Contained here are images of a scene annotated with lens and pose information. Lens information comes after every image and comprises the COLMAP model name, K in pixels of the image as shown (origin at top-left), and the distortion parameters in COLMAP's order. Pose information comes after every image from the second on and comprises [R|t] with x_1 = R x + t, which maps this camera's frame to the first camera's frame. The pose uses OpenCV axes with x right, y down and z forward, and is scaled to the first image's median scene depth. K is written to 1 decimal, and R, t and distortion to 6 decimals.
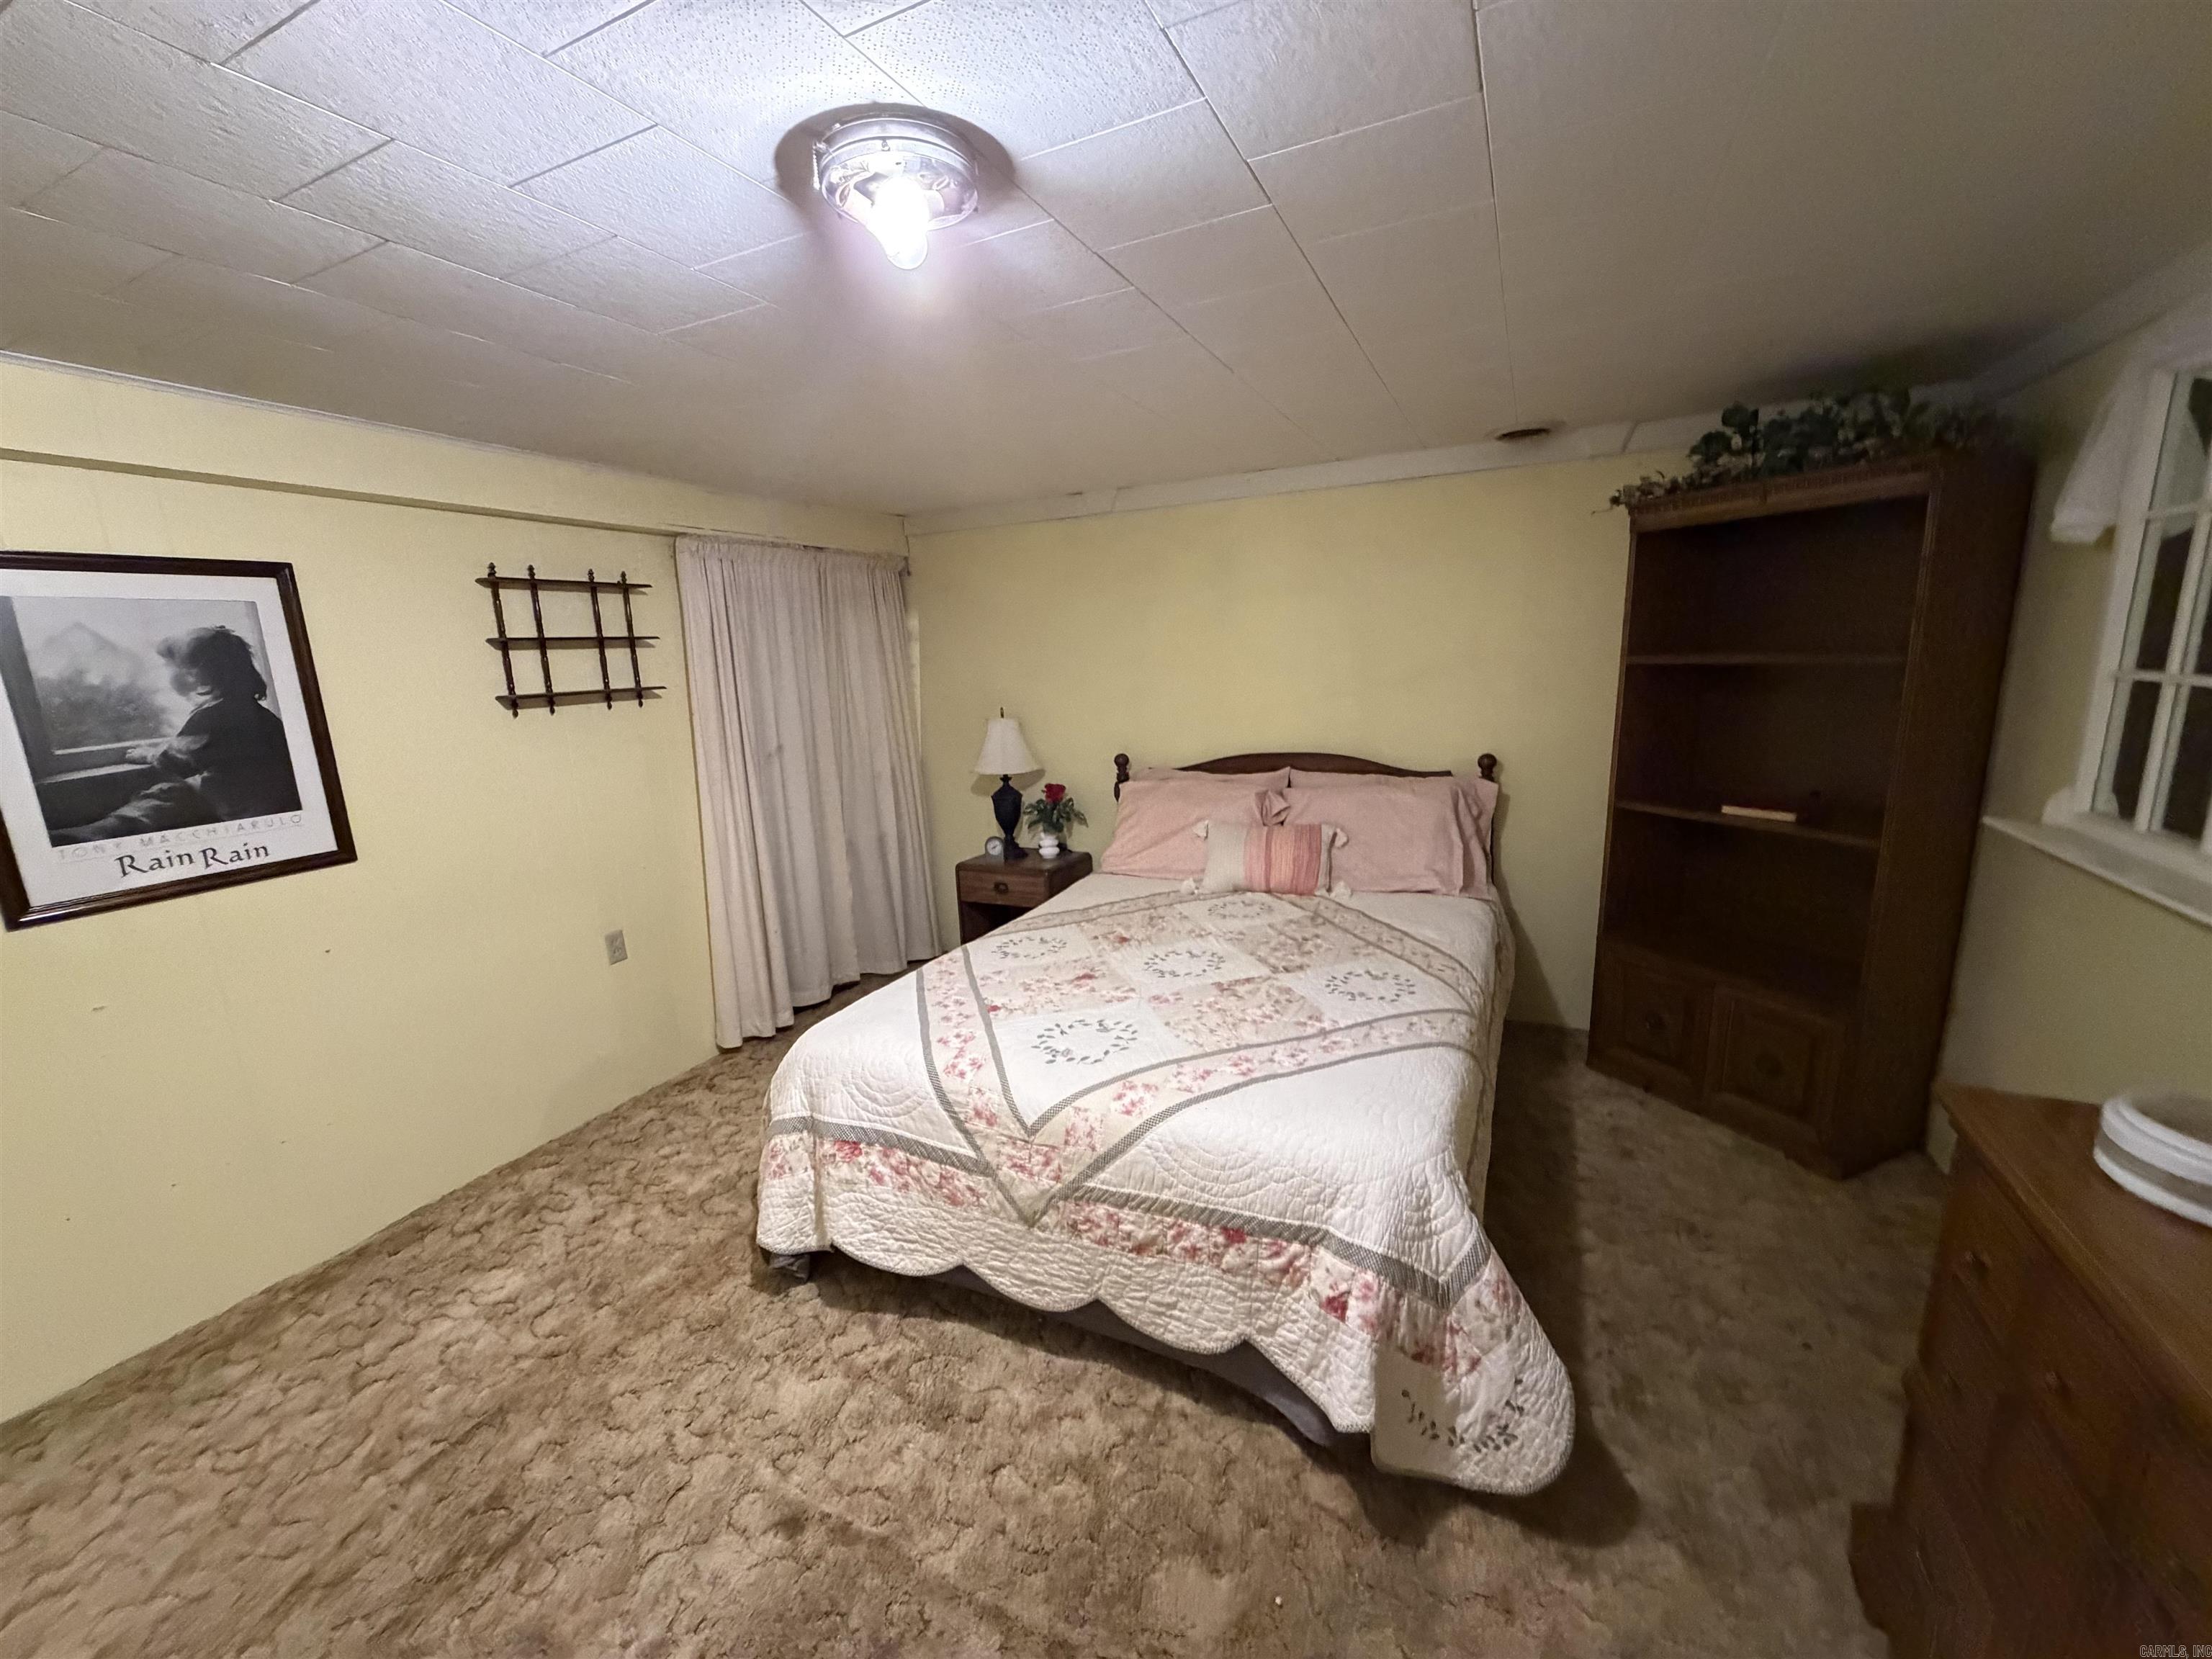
lens RADIAL K [[880.1, 0, 1093.3], [0, 880.1, 837.3], [0, 0, 1]] dist [0.000115, -0.000430]
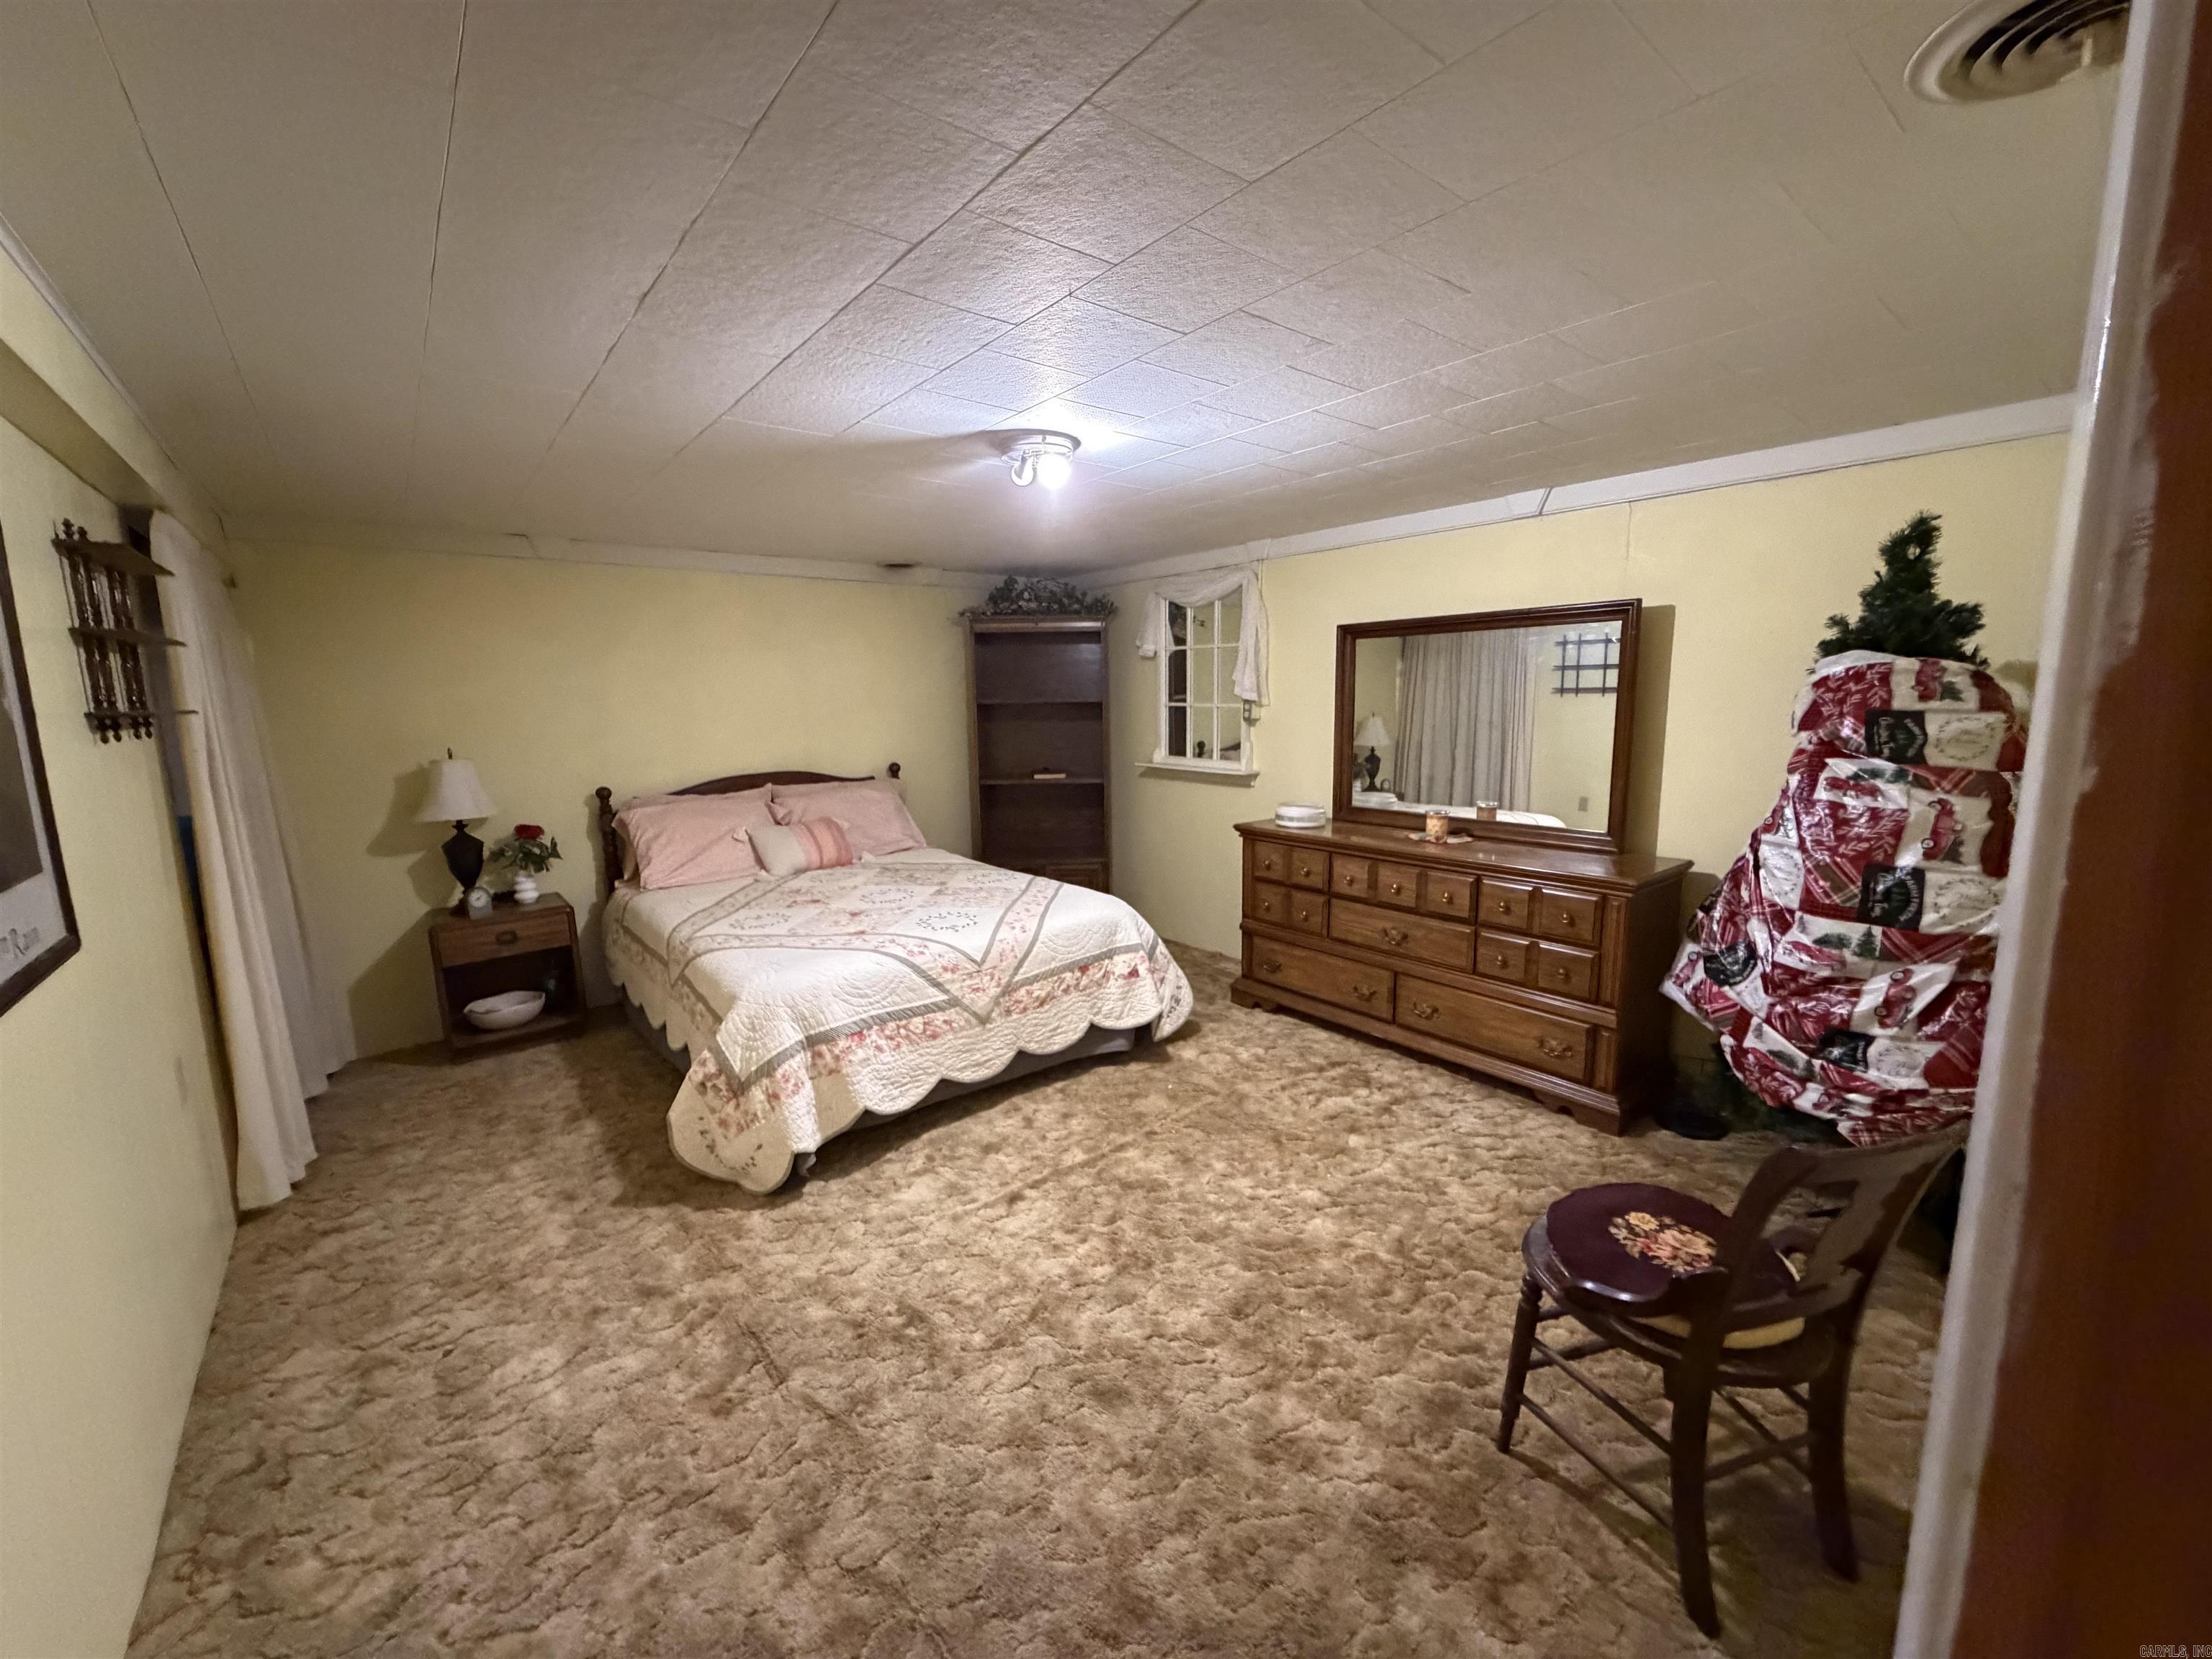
lens RADIAL K [[880.1, 0, 1112.6], [0, 880.1, 831.5], [0, 0, 1]] dist [0.000115, -0.000430]
pose [[0.415699, -0.109722, 0.902860, -1.391444], [0.189840, 0.981298, 0.031848, 0.082049], [-0.889469, 0.158160, 0.428754, 0.030239]]
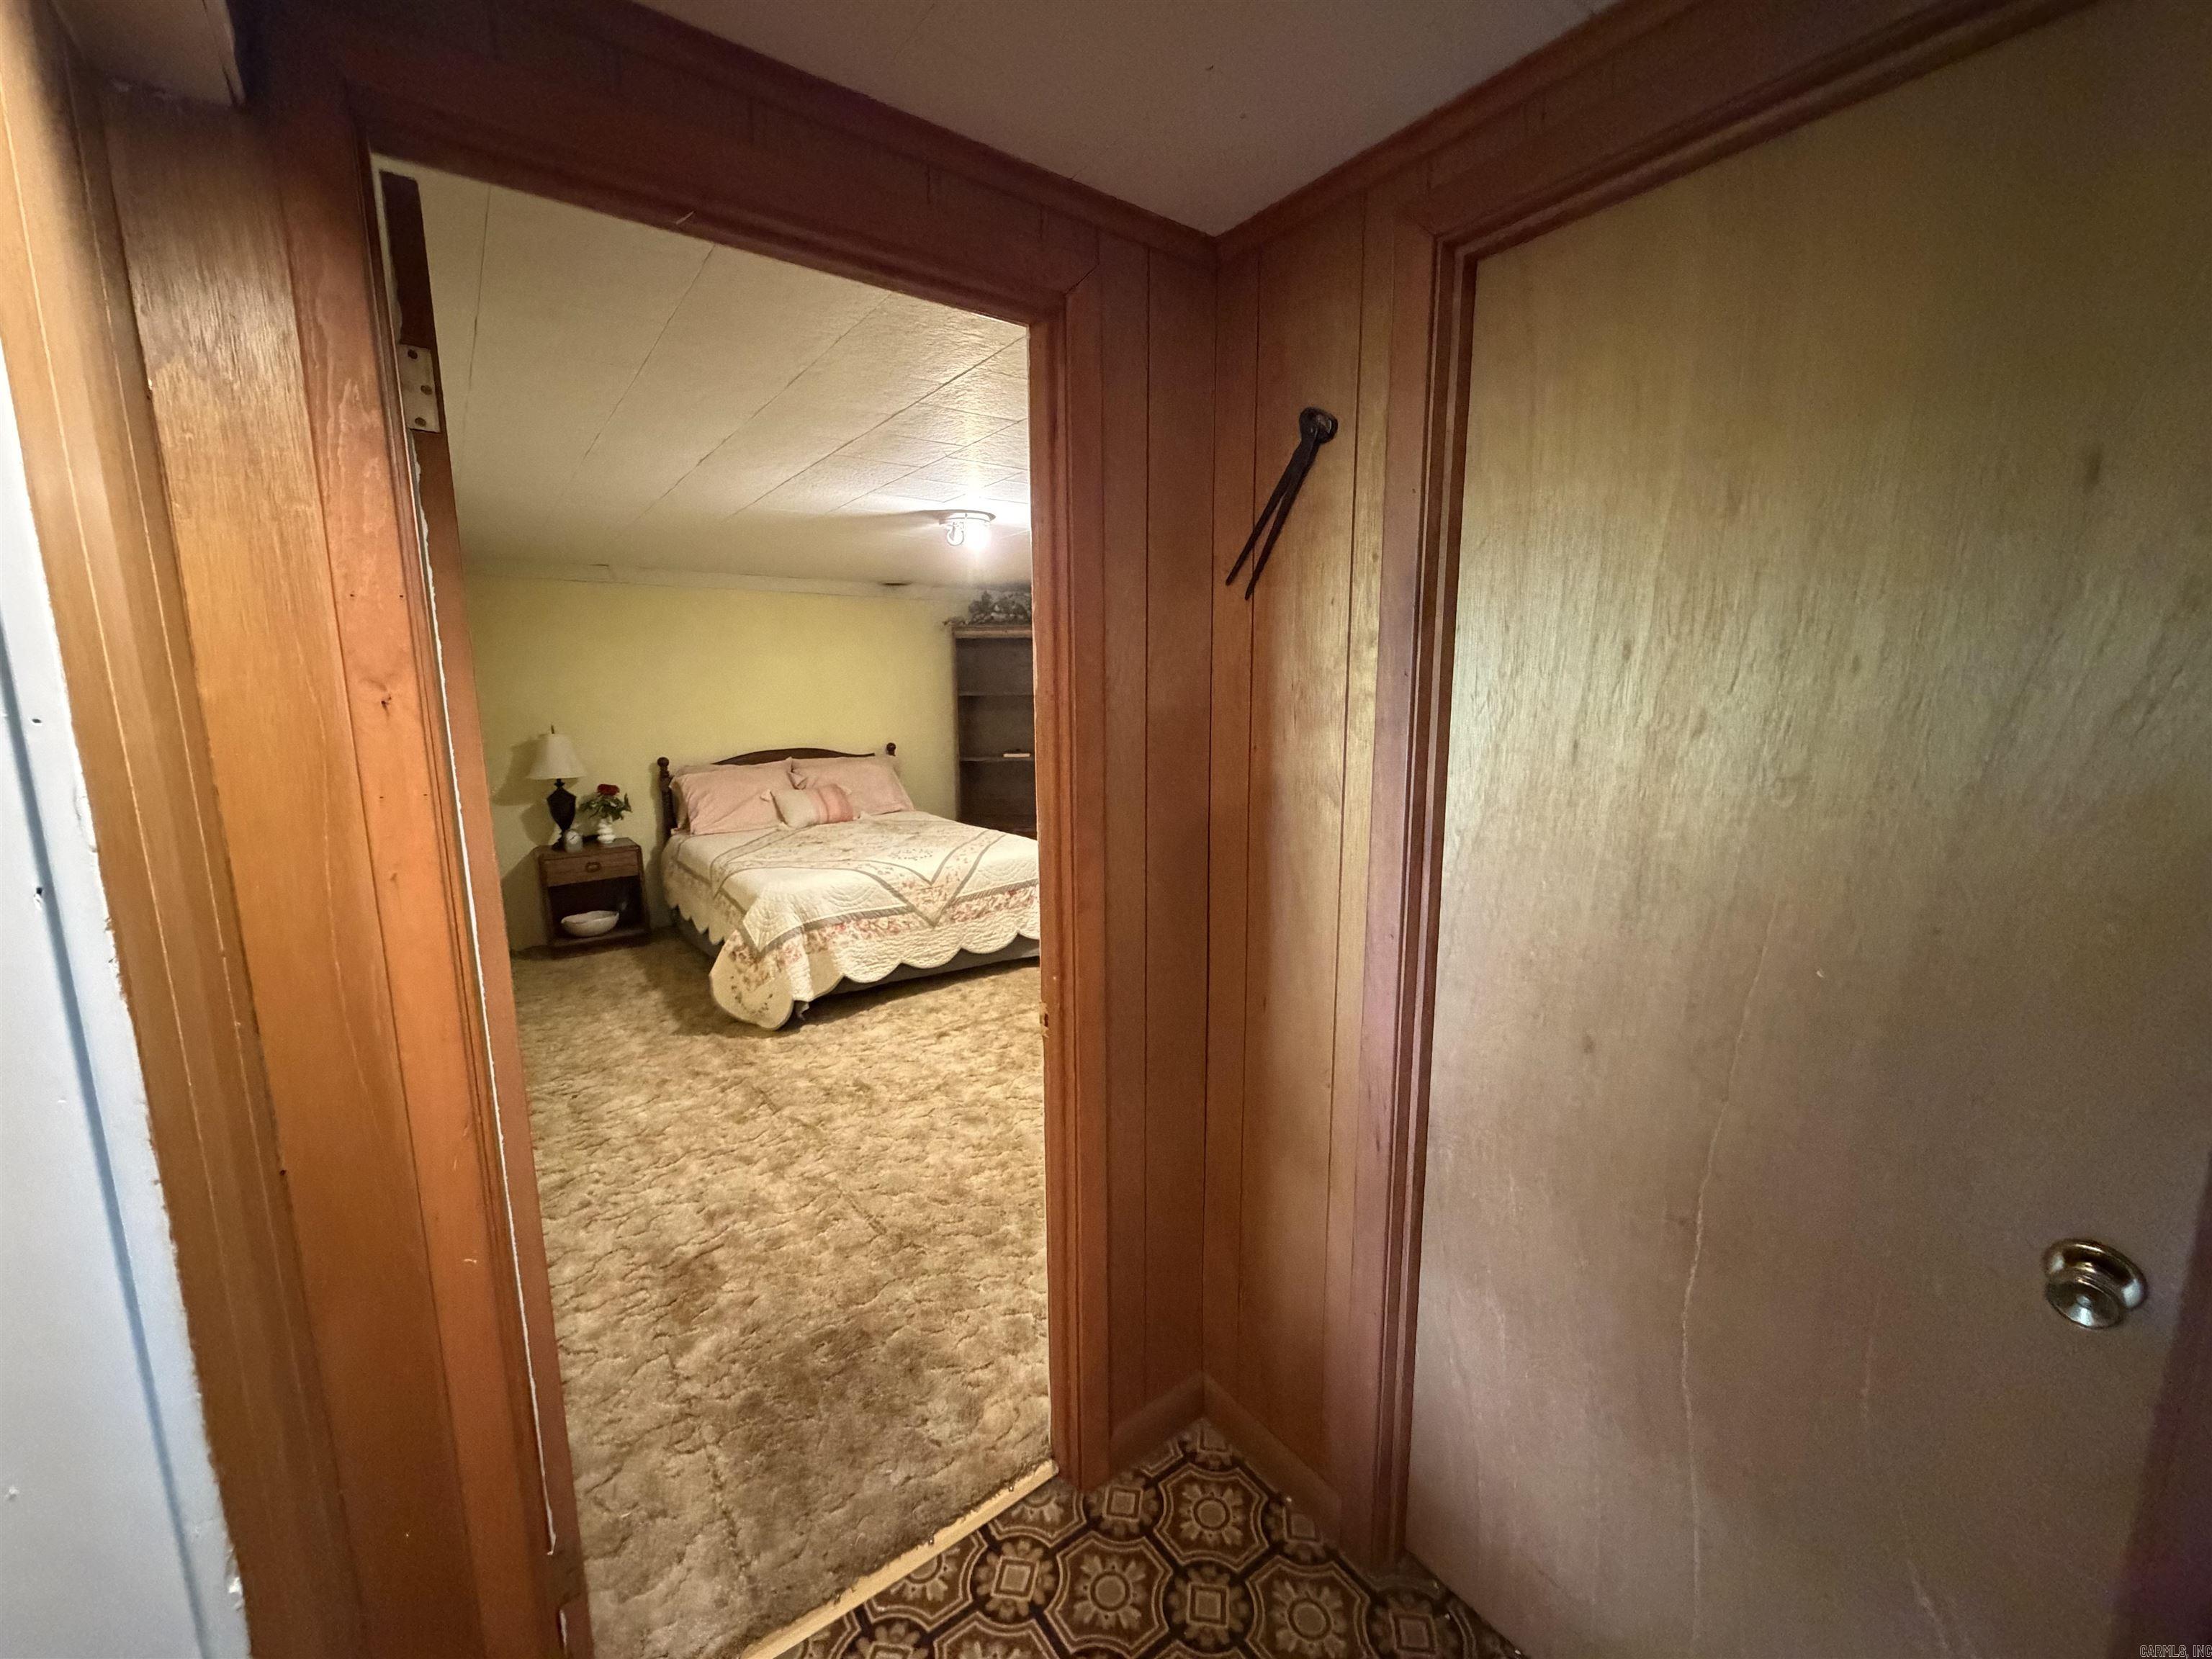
lens RADIAL K [[880.1, 0, 1110.5], [0, 880.1, 832.2], [0, 0, 1]] dist [0.000115, -0.000430]
pose [[0.453346, -0.111279, 0.884361, -1.821193], [0.177466, 0.983581, 0.032791, 0.205537], [-0.873489, 0.142078, 0.465651, -0.482541]]
